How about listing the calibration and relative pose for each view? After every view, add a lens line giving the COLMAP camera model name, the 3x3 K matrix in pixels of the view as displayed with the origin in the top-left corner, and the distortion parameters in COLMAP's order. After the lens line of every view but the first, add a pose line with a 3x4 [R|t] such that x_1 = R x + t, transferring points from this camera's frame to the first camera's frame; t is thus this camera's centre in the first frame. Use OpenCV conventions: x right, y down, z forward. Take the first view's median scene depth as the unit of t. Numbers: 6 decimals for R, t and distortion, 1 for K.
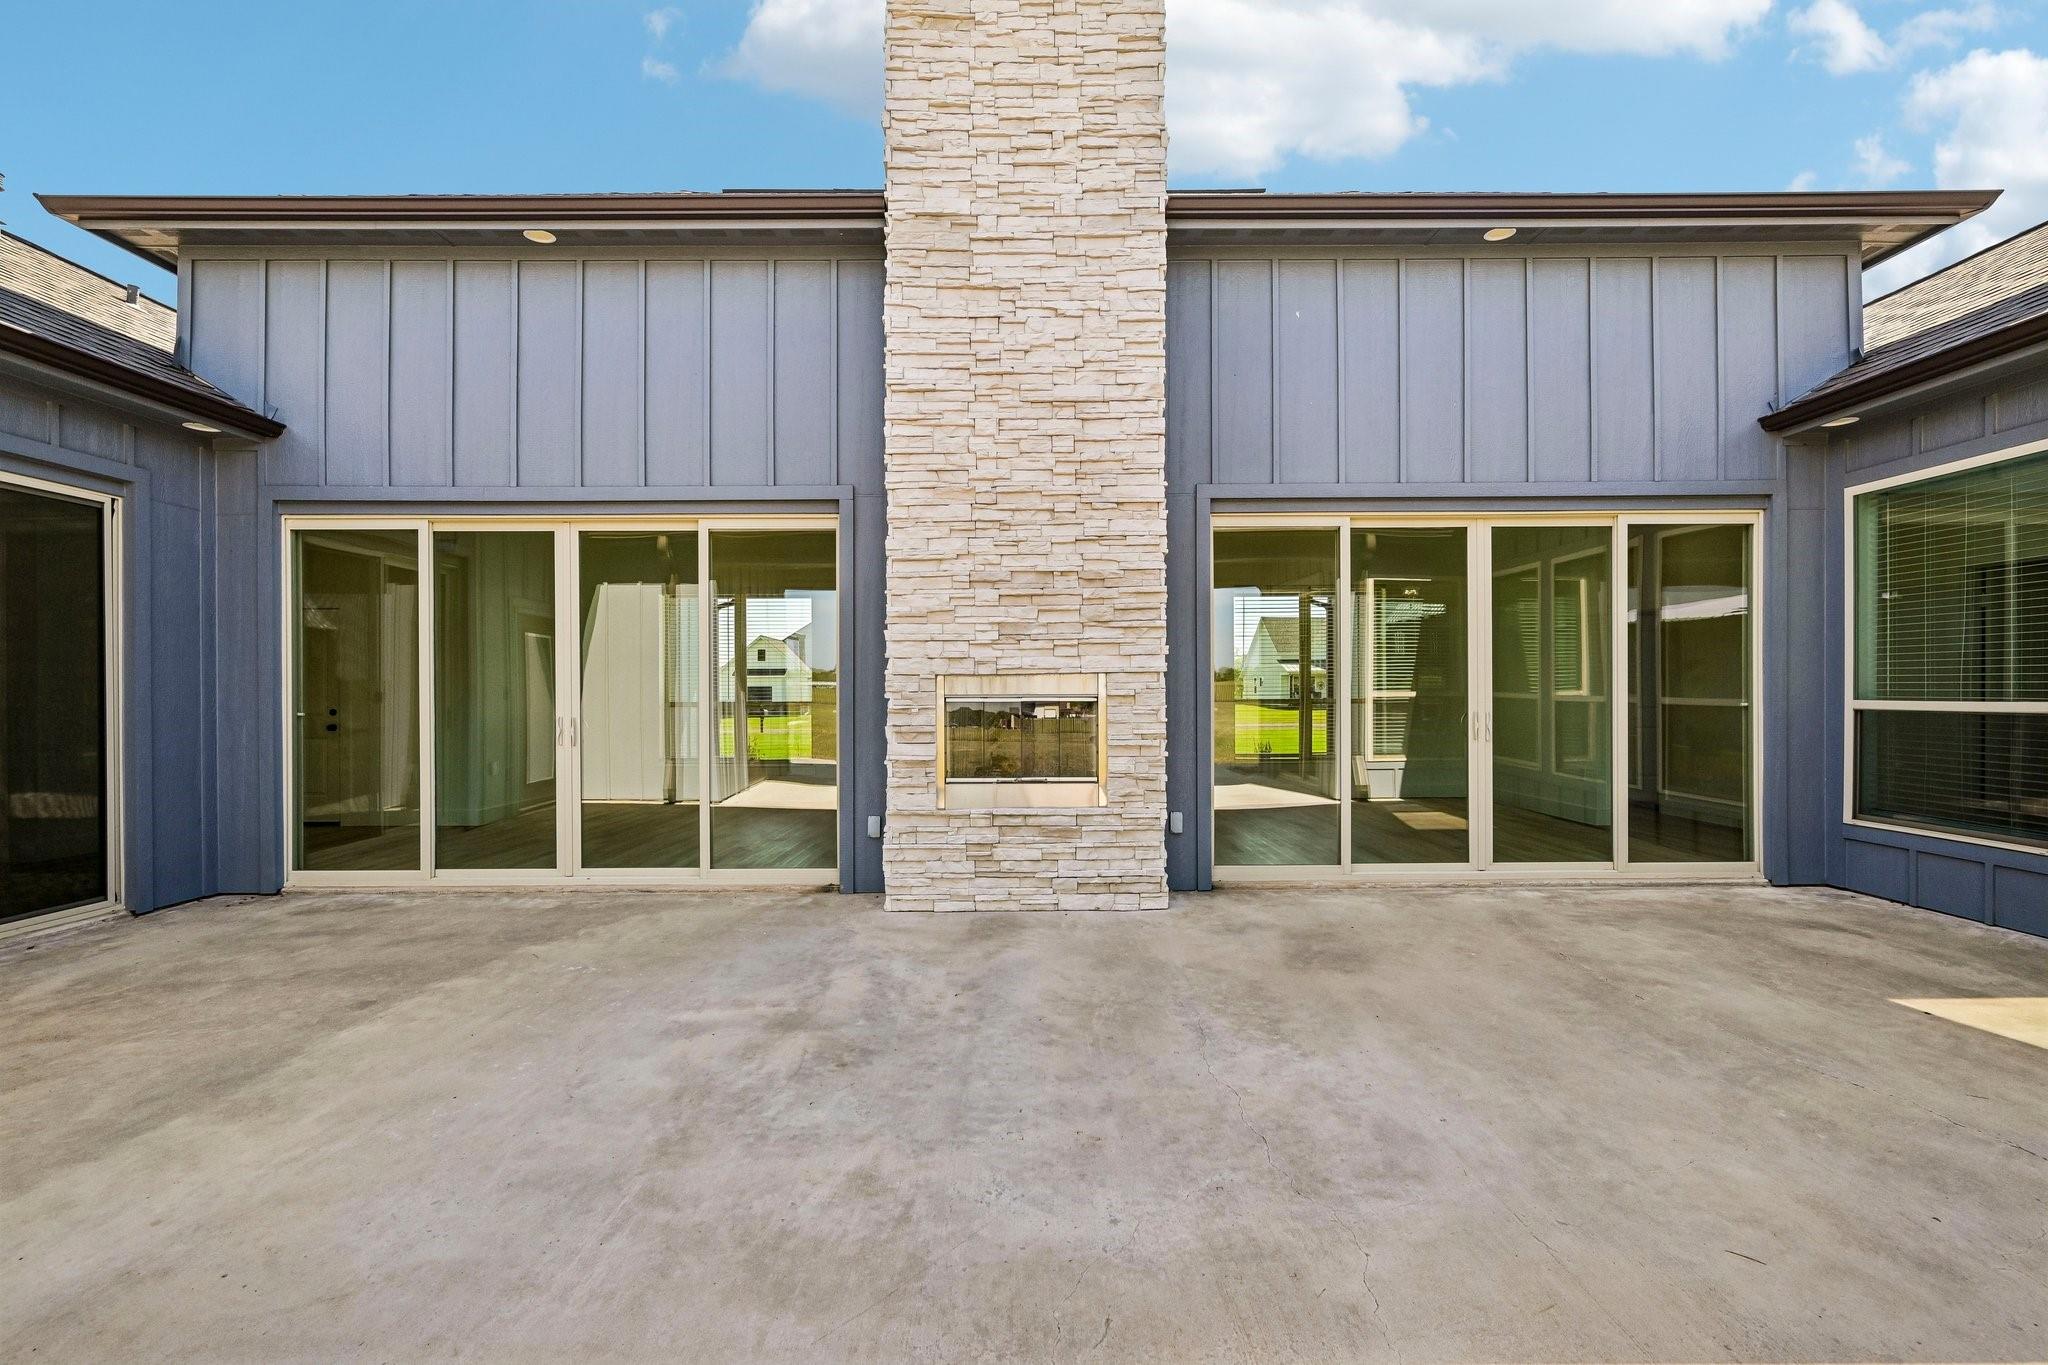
lens RADIAL K [[899.8, 0, 1022.4], [0, 899.8, 690.7], [0, 0, 1]] dist [0.000298, 0.000023]
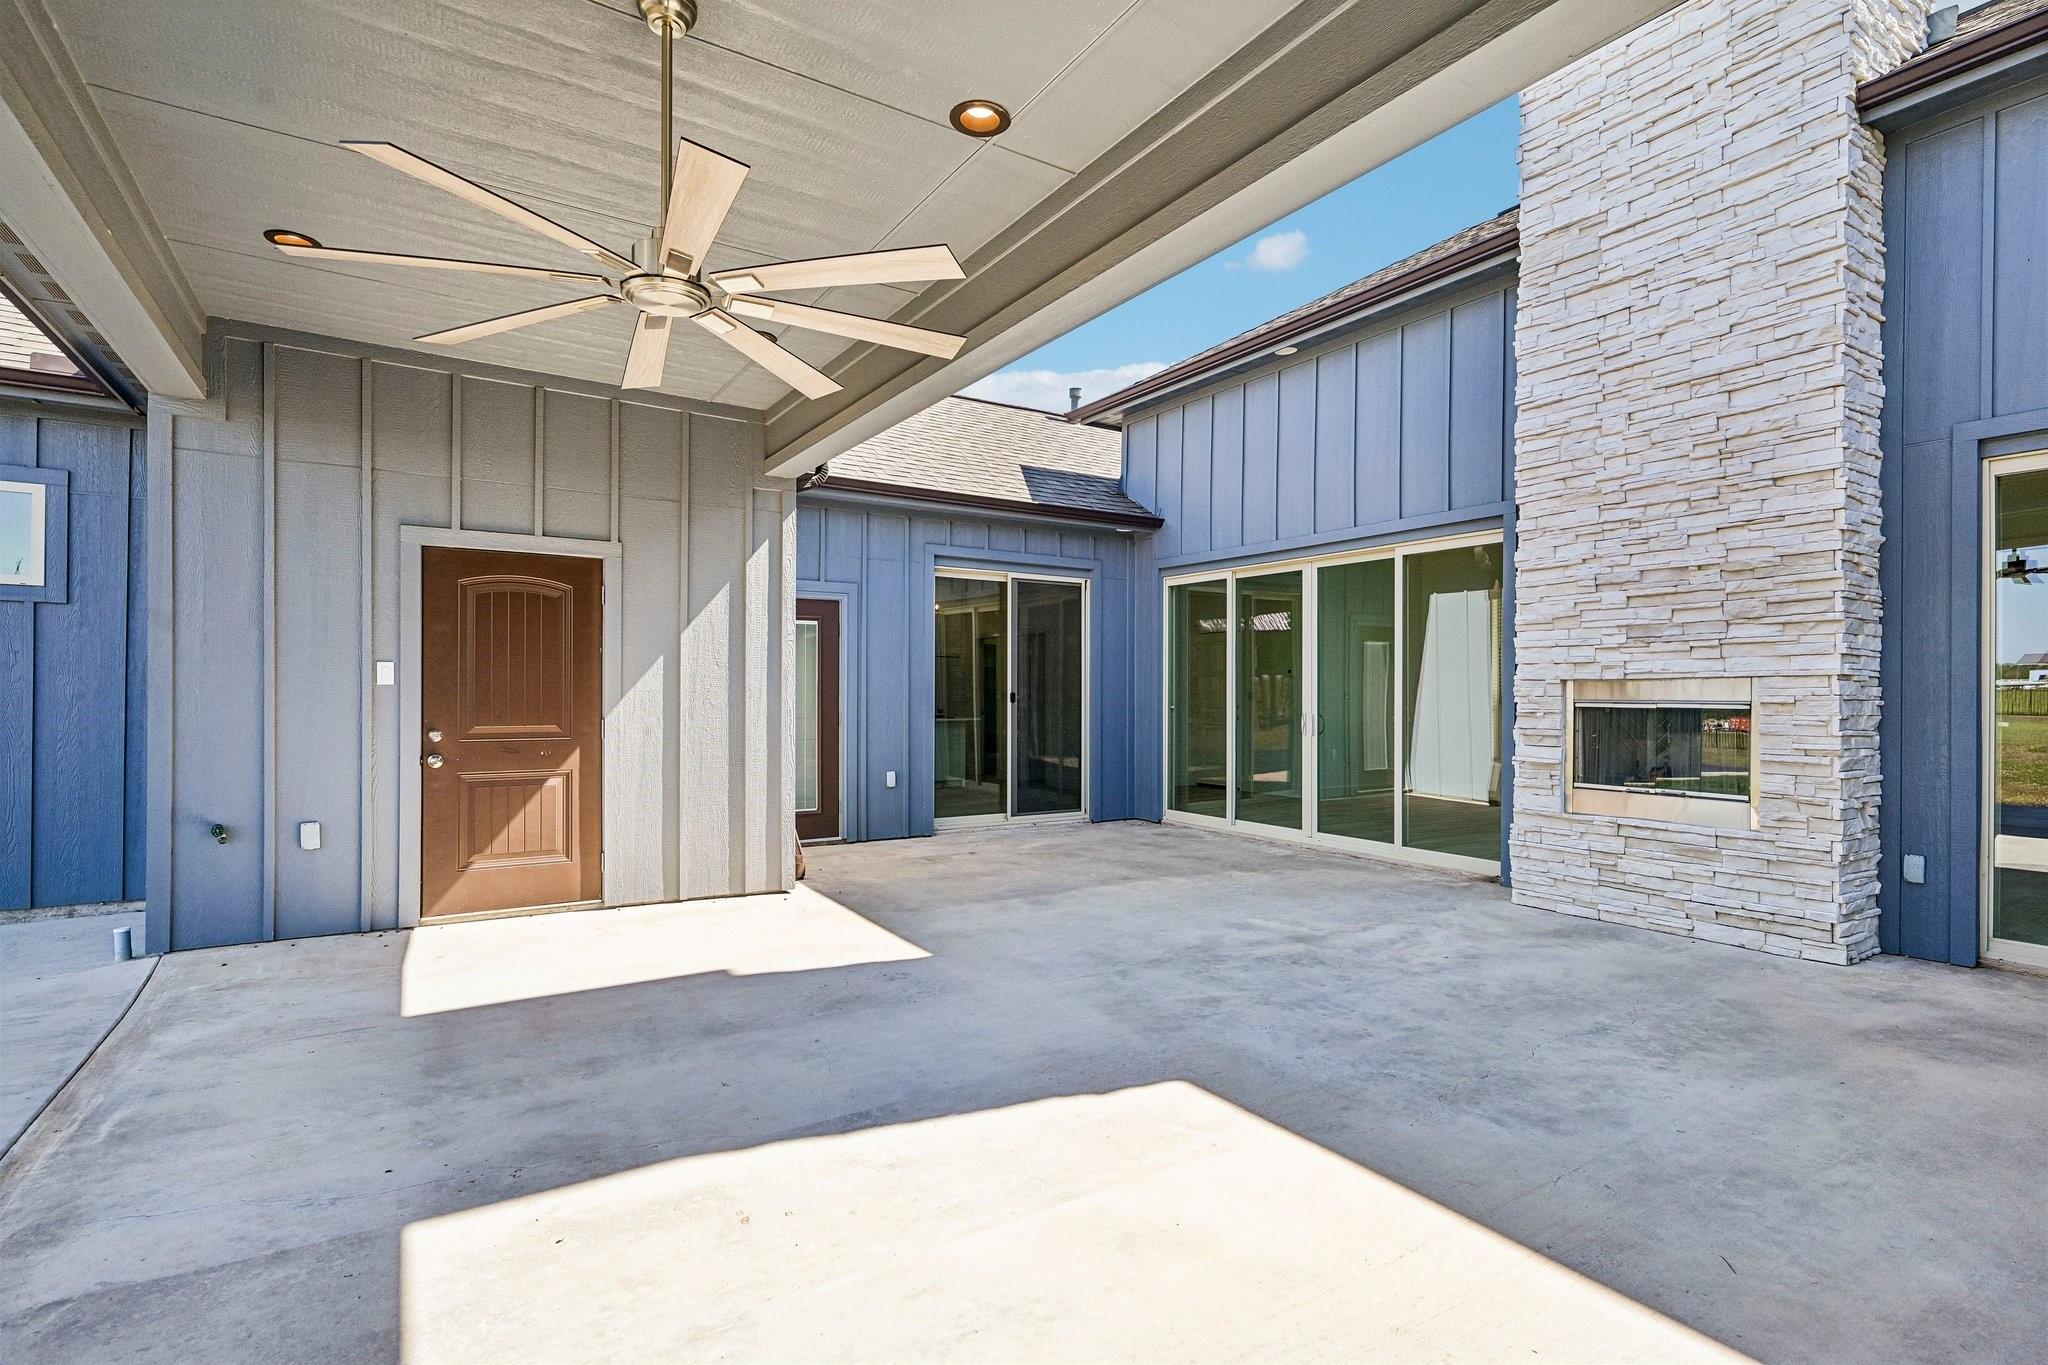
lens RADIAL K [[970.4, 0, 1024.0], [0, 970.4, 682.5], [0, 0, 1]] dist [-0.001561, -0.000214]
pose [[0.535527, -0.002164, -0.844516, 0.503400], [-0.003759, 0.999981, -0.004946, -0.006827], [0.844510, 0.005823, 0.535508, -0.099024]]
